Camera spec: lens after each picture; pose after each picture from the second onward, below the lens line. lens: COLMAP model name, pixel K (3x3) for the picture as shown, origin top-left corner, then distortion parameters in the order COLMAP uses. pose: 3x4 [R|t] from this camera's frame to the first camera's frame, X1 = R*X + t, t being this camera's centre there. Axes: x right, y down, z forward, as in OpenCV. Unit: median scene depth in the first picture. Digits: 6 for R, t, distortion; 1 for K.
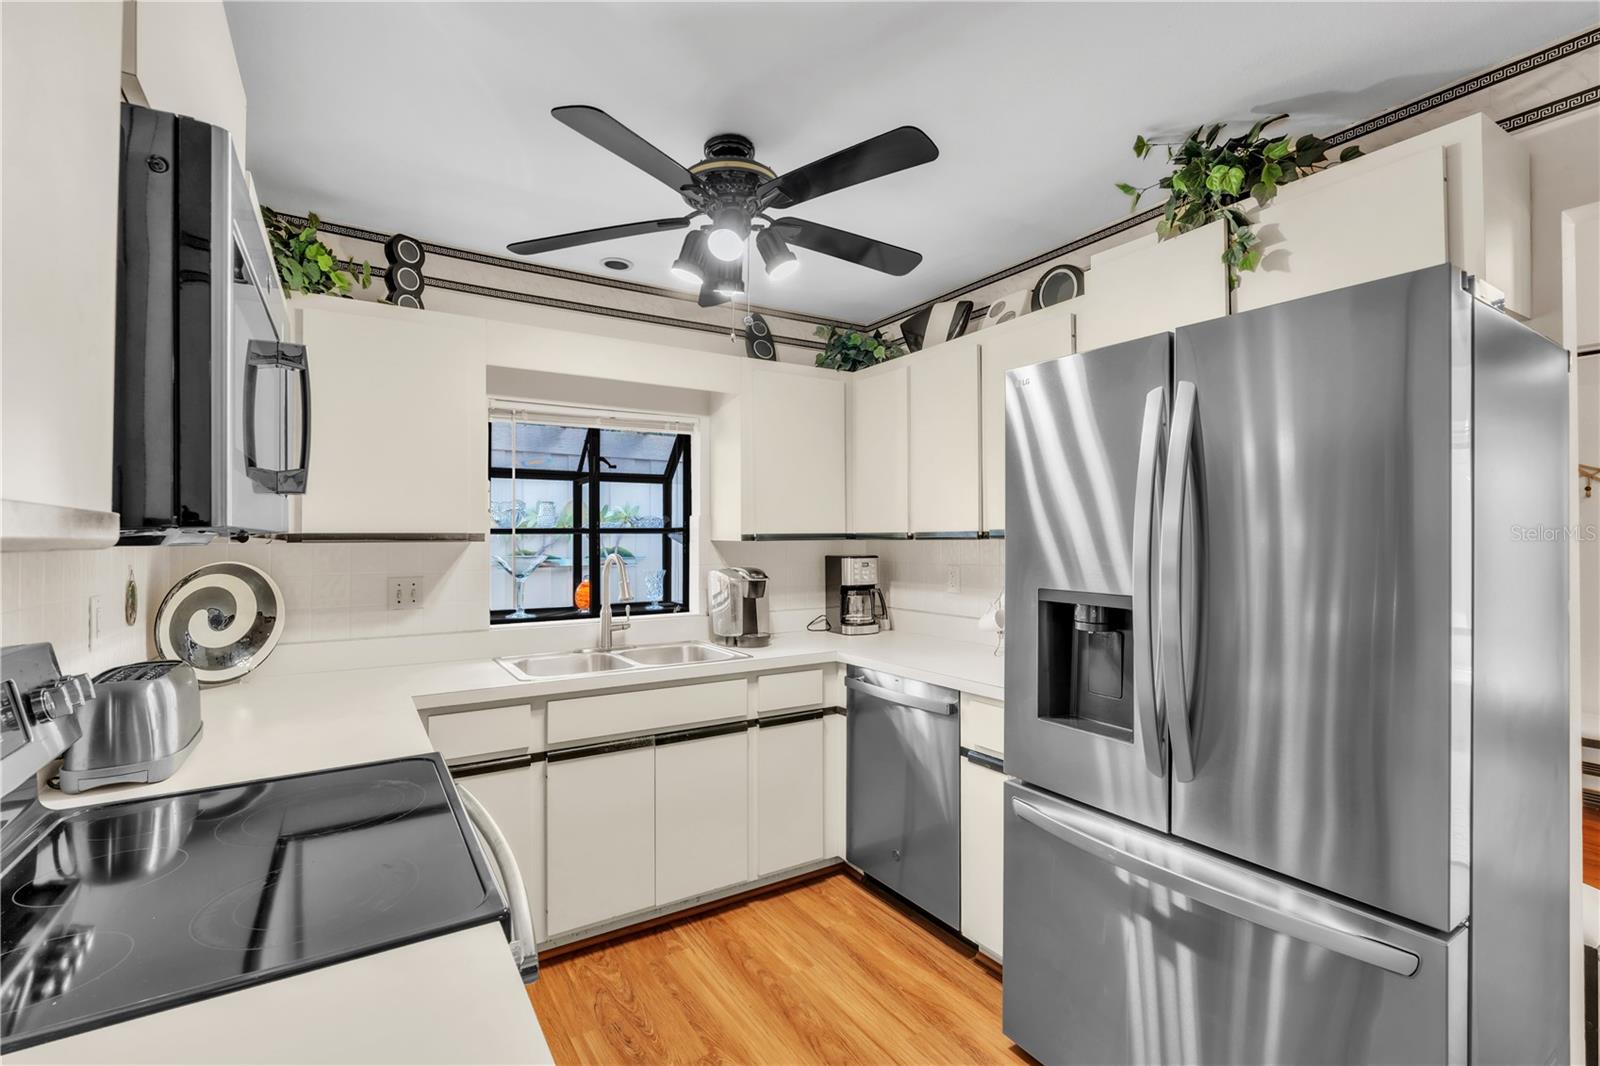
lens RADIAL K [[708.5, 0, 802.1], [0, 708.5, 530.5], [0, 0, 1]] dist [0.002520, 0.000763]
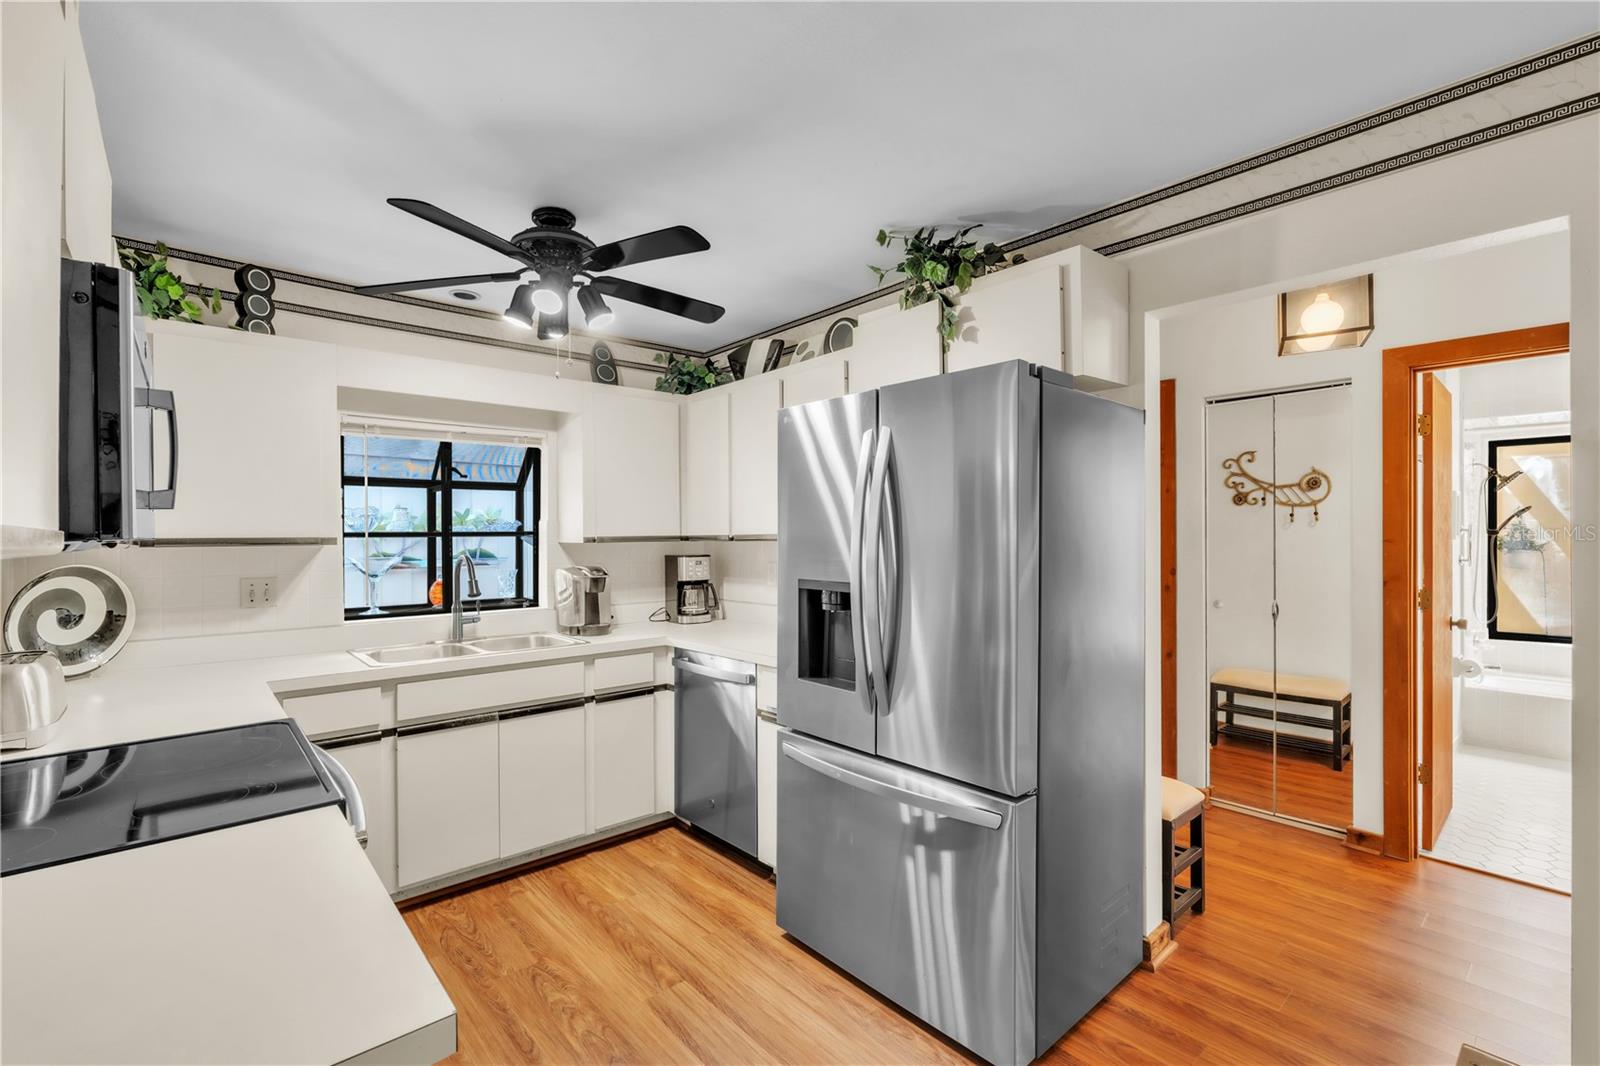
lens RADIAL K [[690.7, 0, 792.5], [0, 690.7, 537.0], [0, 0, 1]] dist [0.001542, 0.000462]
pose [[0.988437, -0.003952, 0.151580, 0.096701], [0.002524, 0.999951, 0.009618, -0.005539], [-0.151611, -0.009125, 0.988398, -0.184547]]
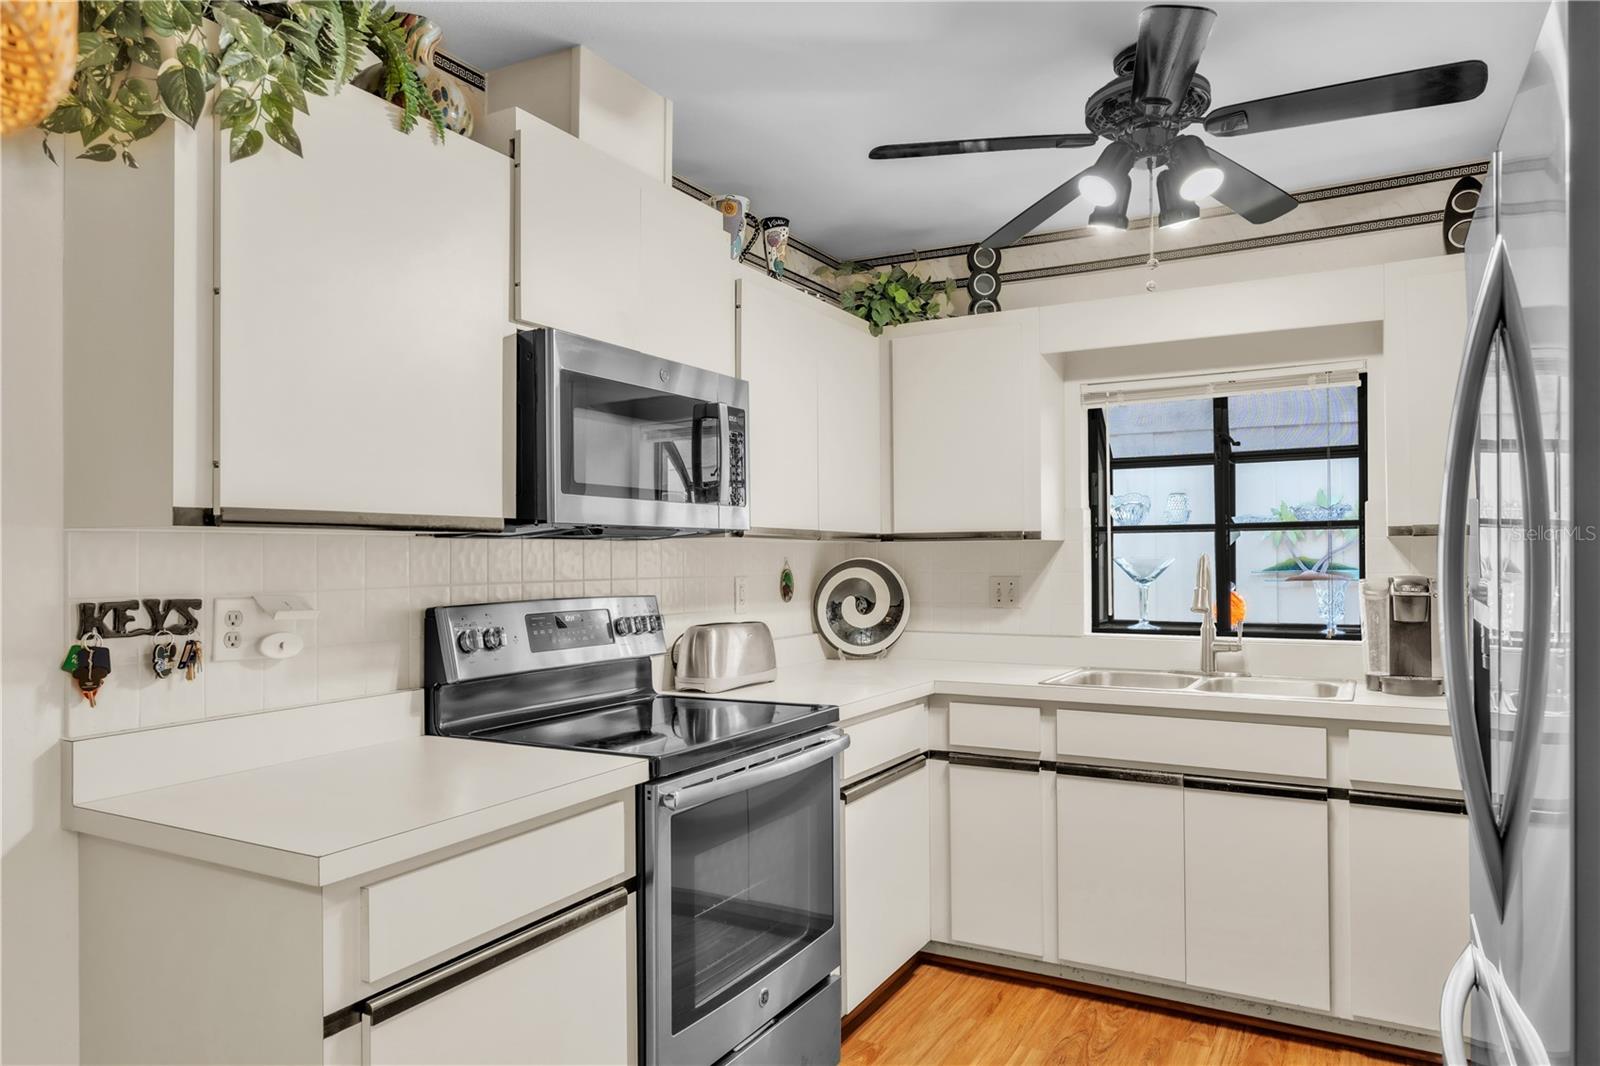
lens RADIAL K [[1024.7, 0, 818.9], [0, 1024.7, 541.6], [0, 0, 1]] dist [0.001401, 0.001142]
pose [[0.494155, -0.010987, -0.869304, 0.614155], [0.014235, 0.999888, -0.004546, 0.020544], [0.869257, -0.010128, 0.494257, 0.055815]]
